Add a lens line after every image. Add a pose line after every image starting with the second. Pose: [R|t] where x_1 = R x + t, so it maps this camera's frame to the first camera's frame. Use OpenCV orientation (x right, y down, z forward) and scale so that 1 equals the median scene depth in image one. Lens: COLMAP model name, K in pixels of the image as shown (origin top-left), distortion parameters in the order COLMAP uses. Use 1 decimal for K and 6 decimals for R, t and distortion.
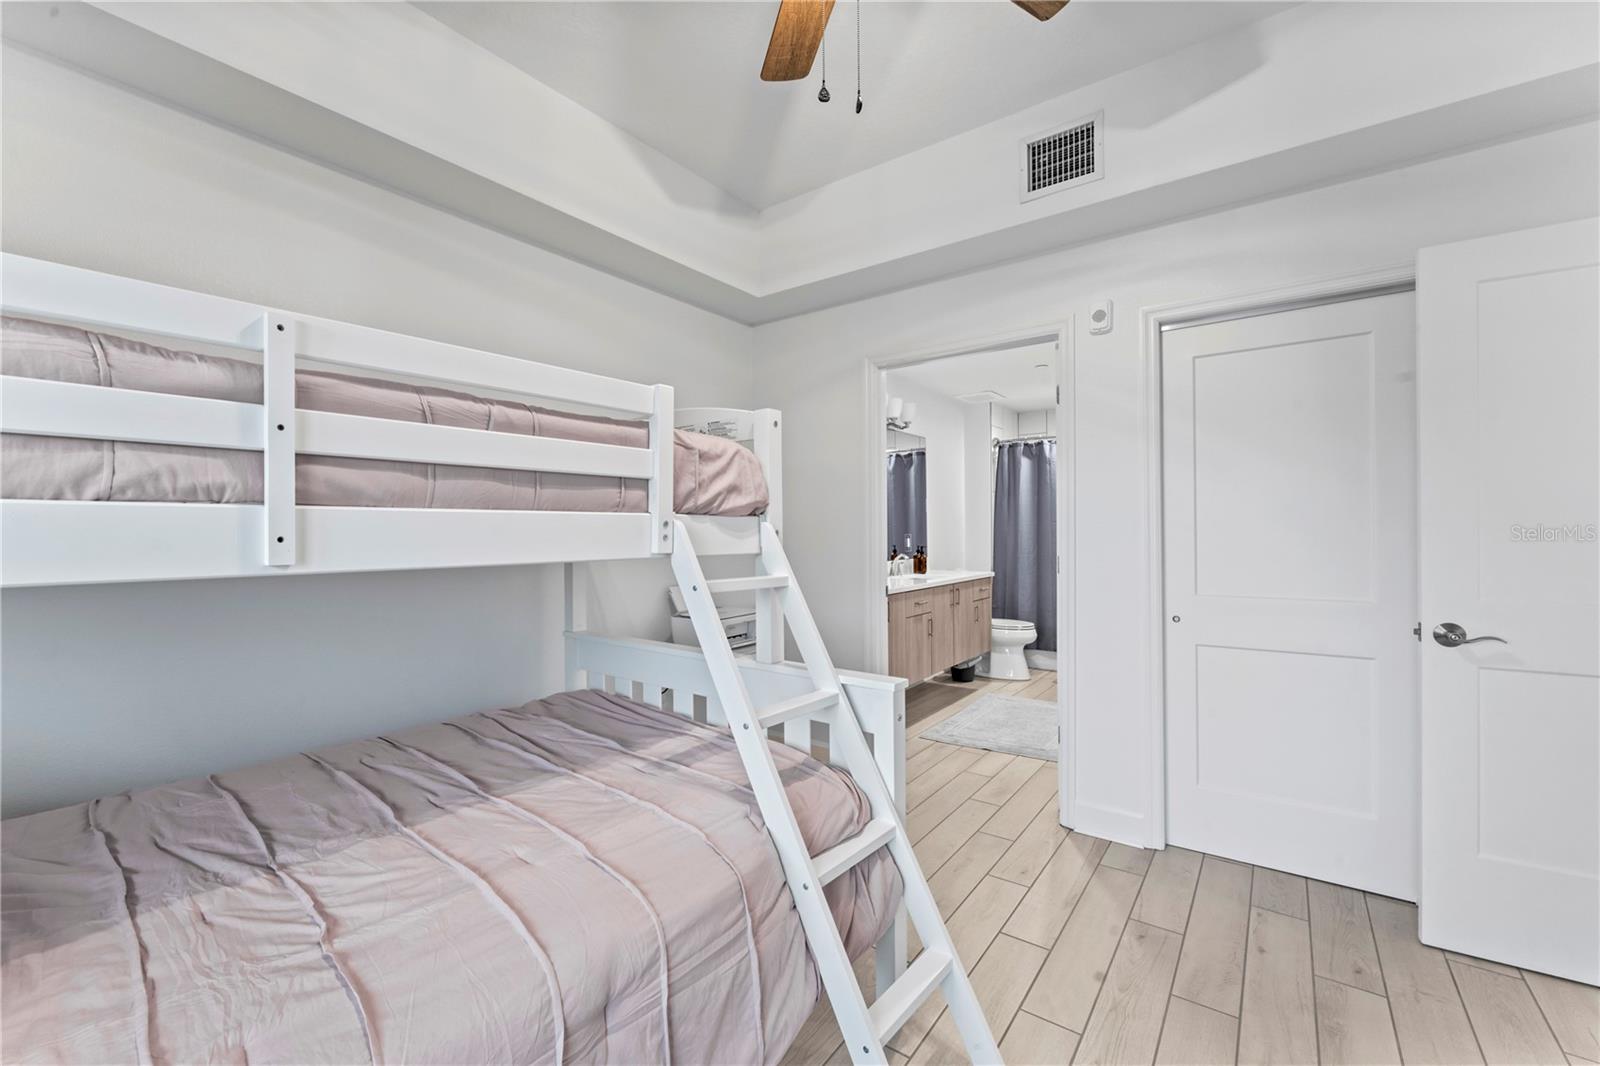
lens RADIAL K [[654.6, 0, 799.6], [0, 654.6, 534.6], [0, 0, 1]] dist [-0.008111, -0.000105]
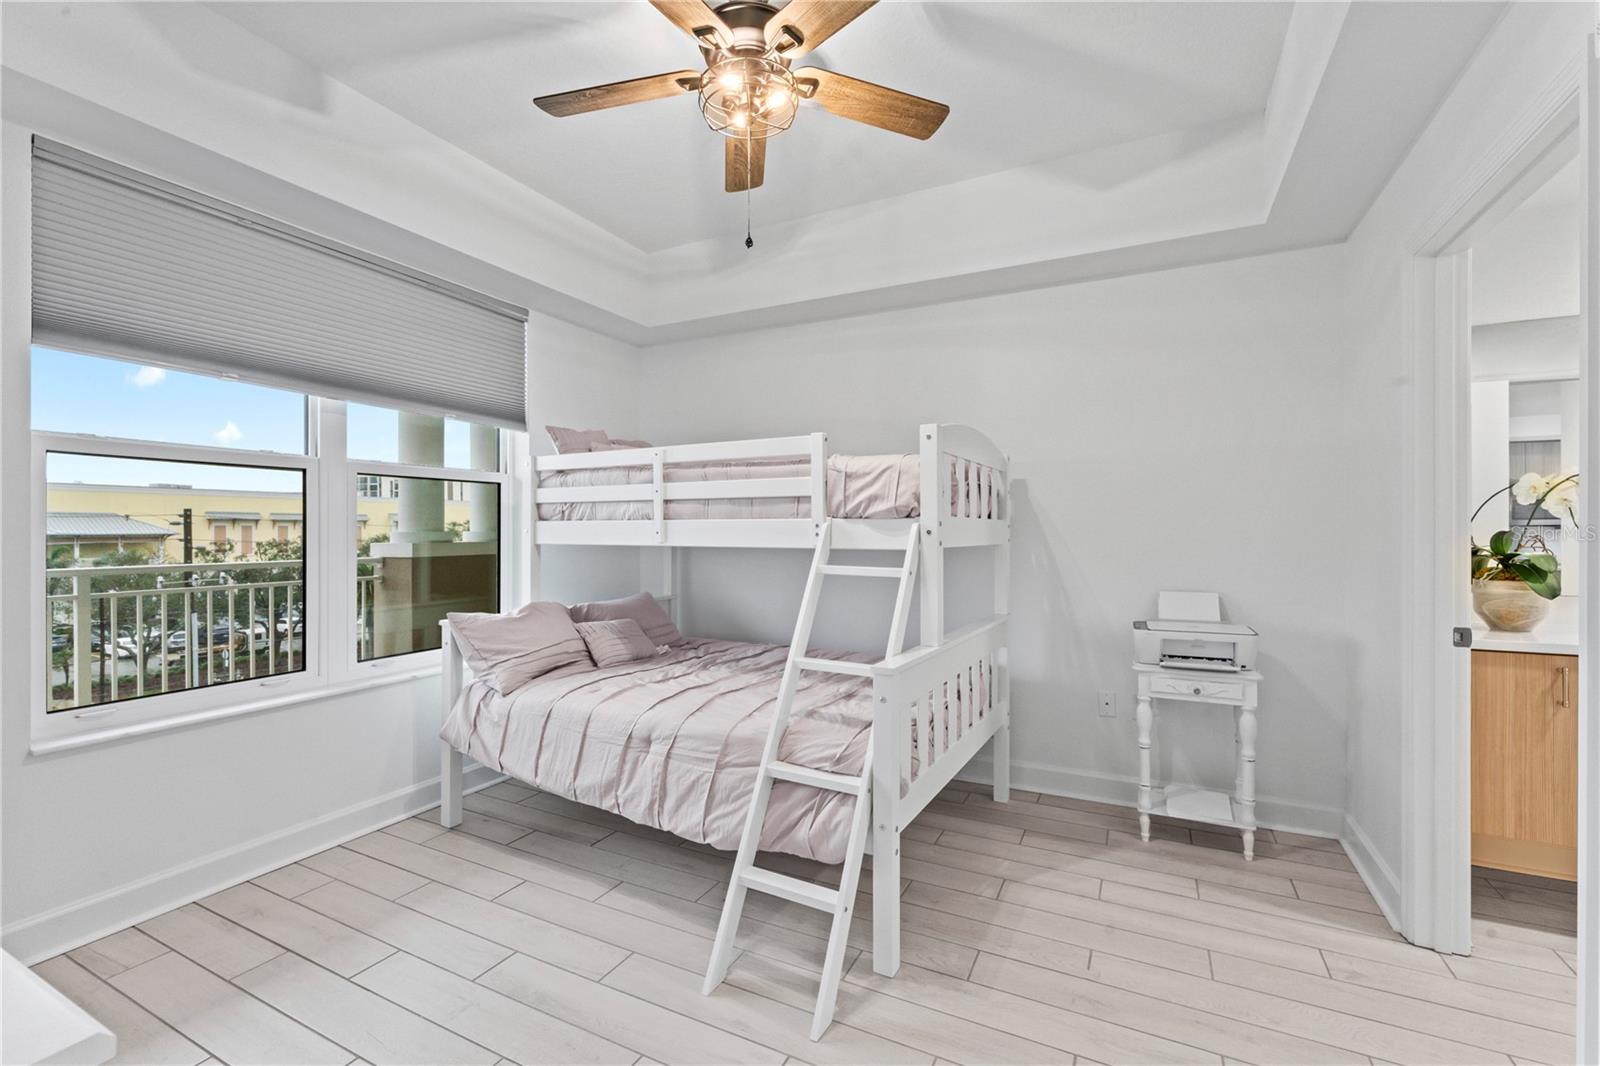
lens RADIAL K [[687.1, 0, 803.0], [0, 687.1, 530.9], [0, 0, 1]] dist [-0.021340, -0.000033]
pose [[0.175260, 0.013341, -0.984432, 1.405915], [-0.001708, 0.999911, 0.013247, -0.026031], [0.984521, -0.000641, 0.175268, 0.729036]]
